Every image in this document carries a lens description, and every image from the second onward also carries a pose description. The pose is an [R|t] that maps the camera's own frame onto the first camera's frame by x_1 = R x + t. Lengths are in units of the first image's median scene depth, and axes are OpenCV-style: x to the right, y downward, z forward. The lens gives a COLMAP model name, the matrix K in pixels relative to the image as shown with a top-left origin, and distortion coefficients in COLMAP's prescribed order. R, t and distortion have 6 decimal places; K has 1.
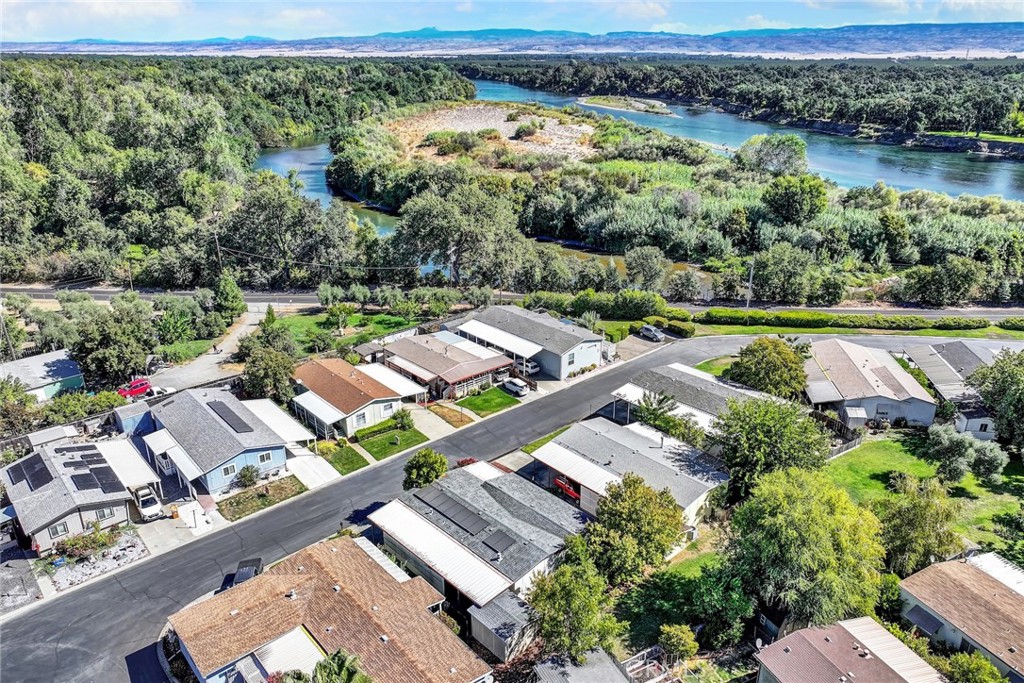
lens RADIAL K [[725.0, 0, 521.2], [0, 725.0, 343.6], [0, 0, 1]] dist [0.003714, 0.015060]
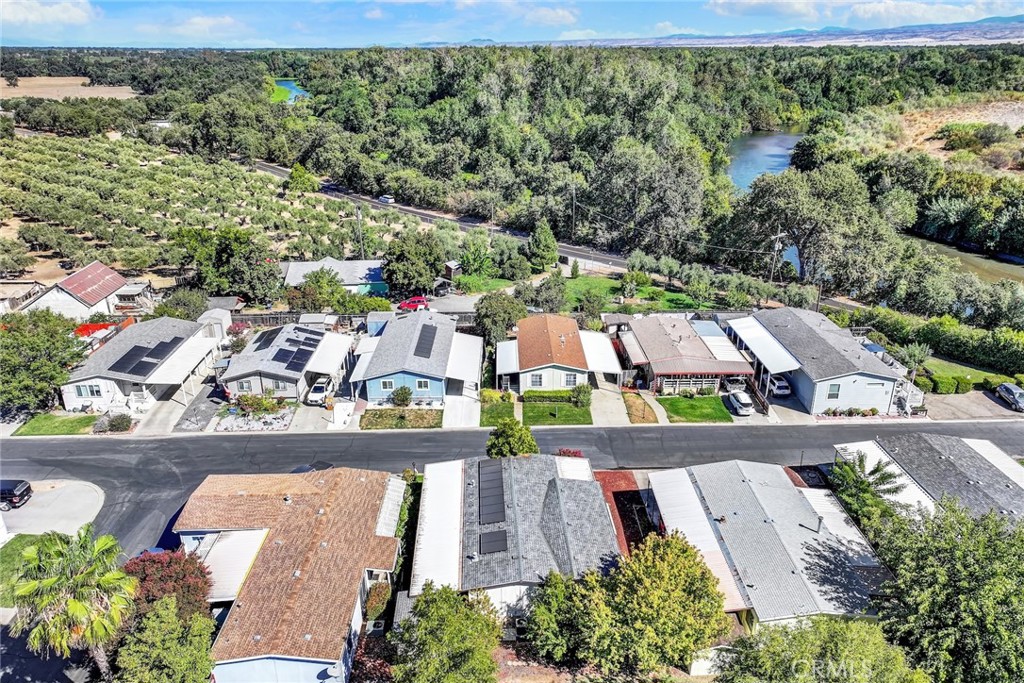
lens RADIAL K [[725.0, 0, 511.9], [0, 725.0, 338.0], [0, 0, 1]] dist [0.003714, 0.015060]
pose [[0.755166, 0.238534, -0.610595, 0.261199], [-0.236778, 0.967817, 0.085246, -0.016943], [0.611278, 0.080201, 0.787342, 0.205079]]
